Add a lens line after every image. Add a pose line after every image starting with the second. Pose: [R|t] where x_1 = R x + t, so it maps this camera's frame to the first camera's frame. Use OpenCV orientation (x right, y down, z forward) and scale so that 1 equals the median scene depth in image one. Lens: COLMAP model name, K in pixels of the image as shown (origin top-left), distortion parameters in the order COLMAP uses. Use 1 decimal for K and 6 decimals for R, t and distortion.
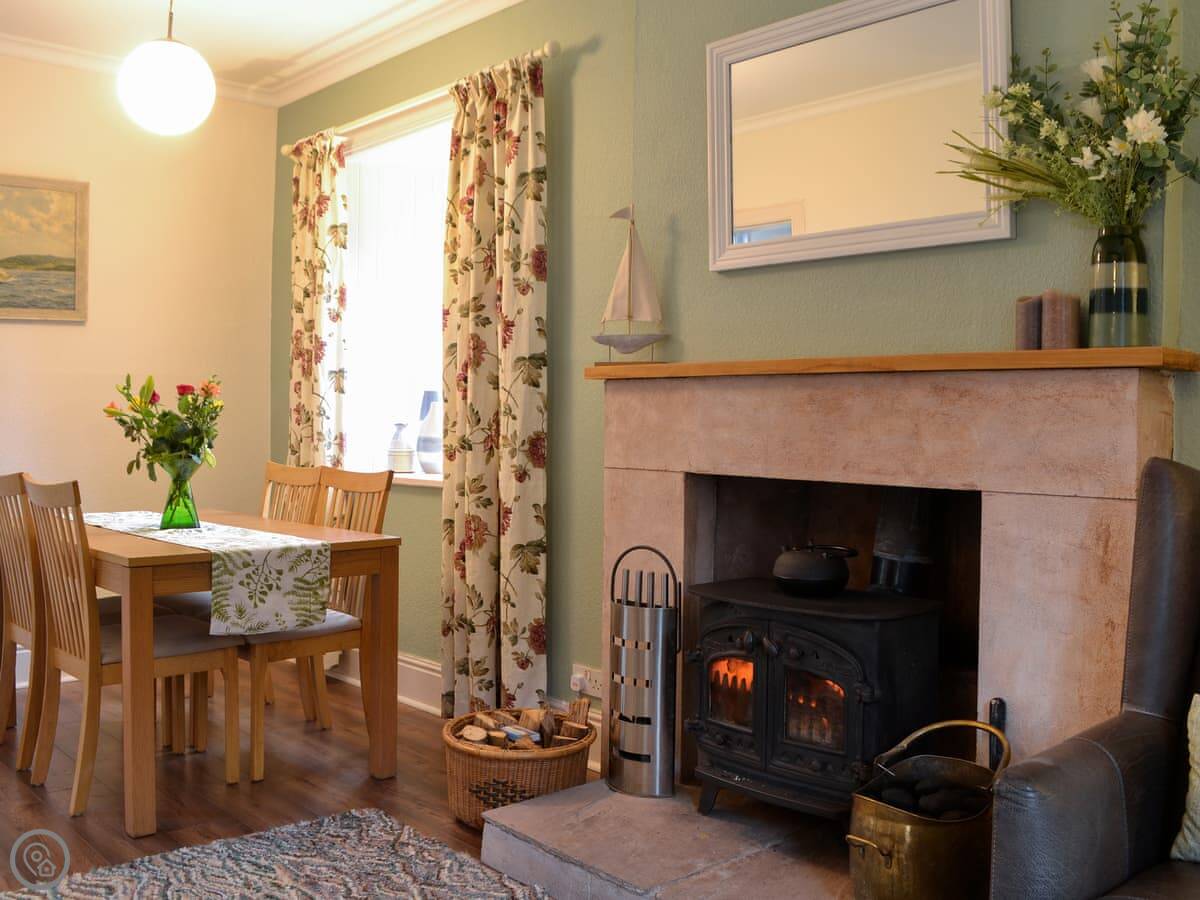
lens RADIAL K [[1113.6, 0, 596.8], [0, 1113.6, 410.9], [0, 0, 1]] dist [-0.092616, -0.008453]
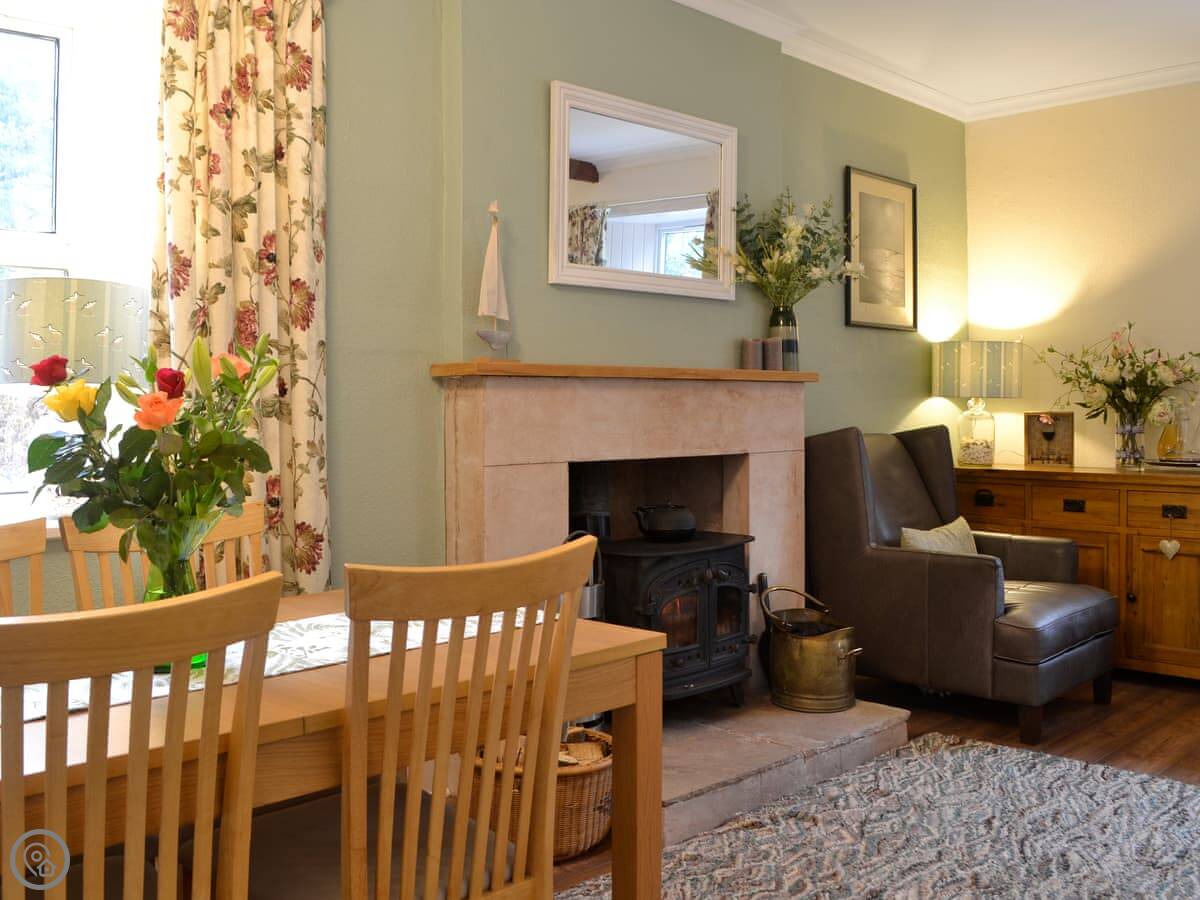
lens RADIAL K [[1144.4, 0, 599.8], [0, 1144.4, 360.2], [0, 0, 1]] dist [-0.067566, 0.027270]
pose [[-0.049239, 0.025752, 0.998455, -0.885842], [-0.003085, 0.999659, -0.025936, -0.014508], [-0.998782, -0.004357, -0.049143, 0.842972]]
